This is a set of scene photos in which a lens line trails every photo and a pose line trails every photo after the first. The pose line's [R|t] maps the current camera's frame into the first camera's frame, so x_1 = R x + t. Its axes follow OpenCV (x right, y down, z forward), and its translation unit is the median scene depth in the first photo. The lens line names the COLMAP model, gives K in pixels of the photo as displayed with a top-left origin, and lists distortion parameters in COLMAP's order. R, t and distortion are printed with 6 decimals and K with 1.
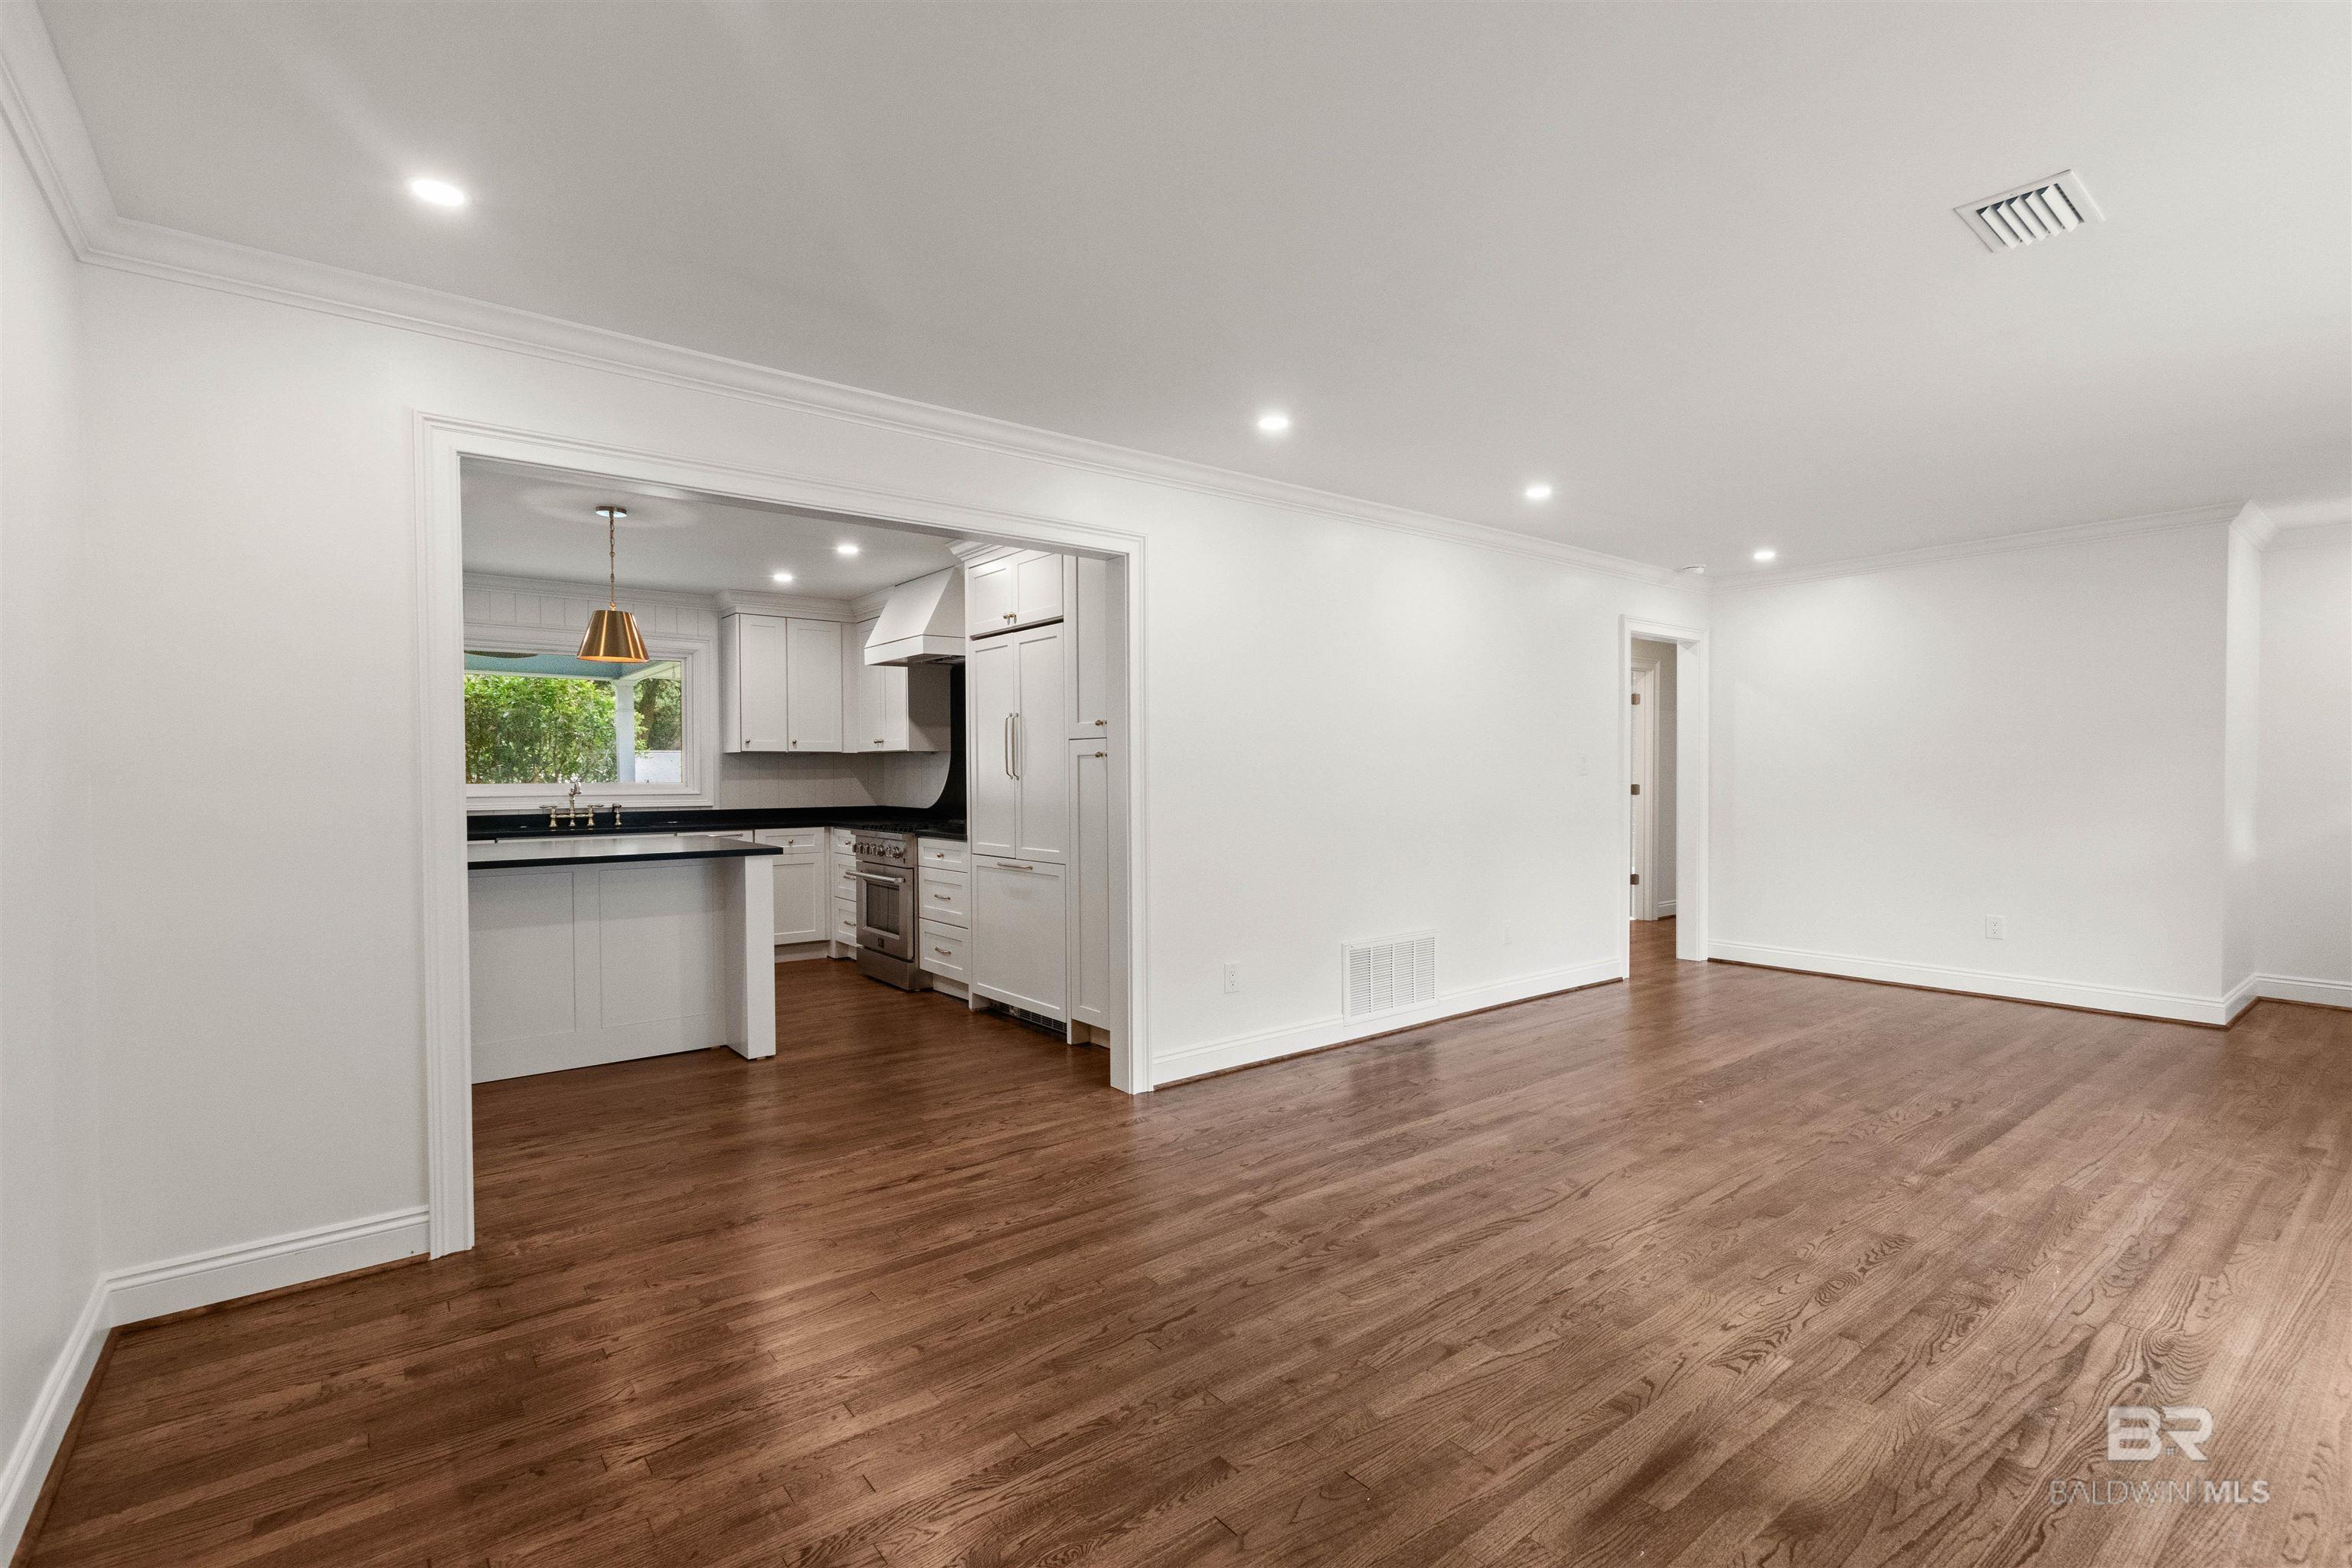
lens RADIAL K [[1071.7, 0, 1187.8], [0, 1071.7, 784.5], [0, 0, 1]] dist [0.003635, -0.001693]
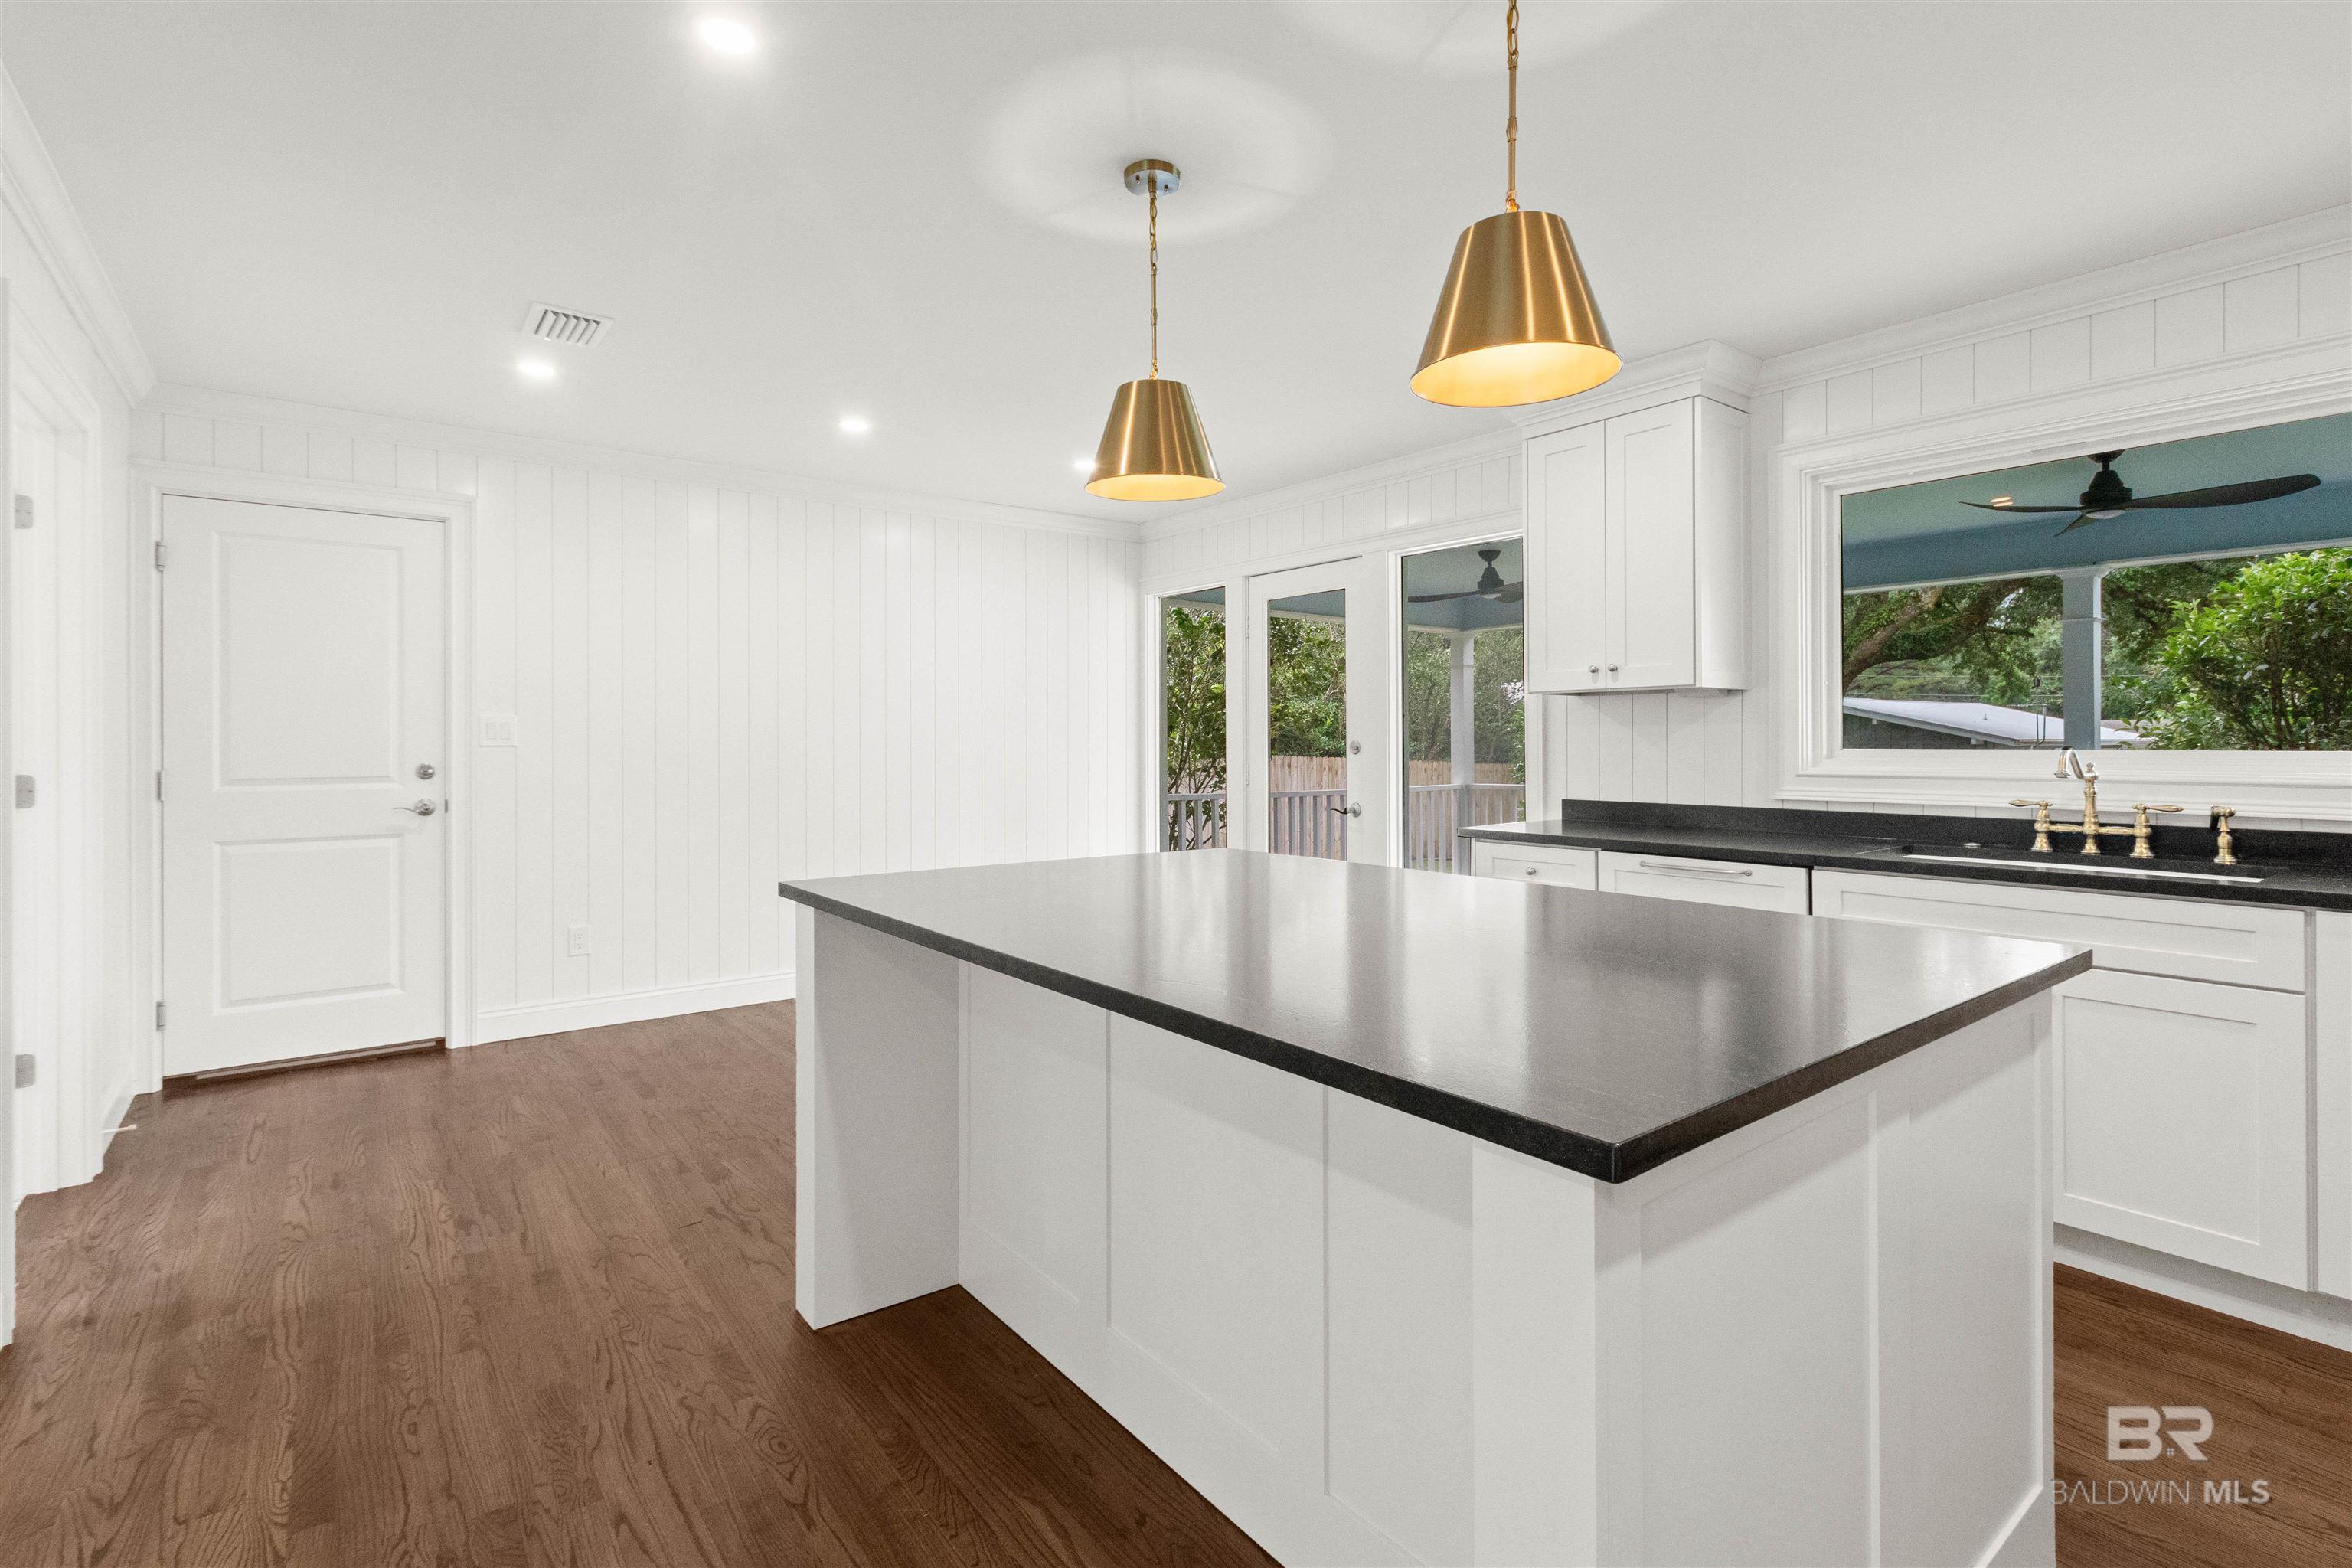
lens RADIAL K [[1091.5, 0, 1182.8], [0, 1091.5, 742.0], [0, 0, 1]] dist [0.003844, -0.001197]
pose [[-0.014480, 0.003768, -0.999888, -0.232727], [-0.007449, 0.999965, 0.003876, -0.006421], [0.999867, 0.007504, -0.014452, 1.064868]]
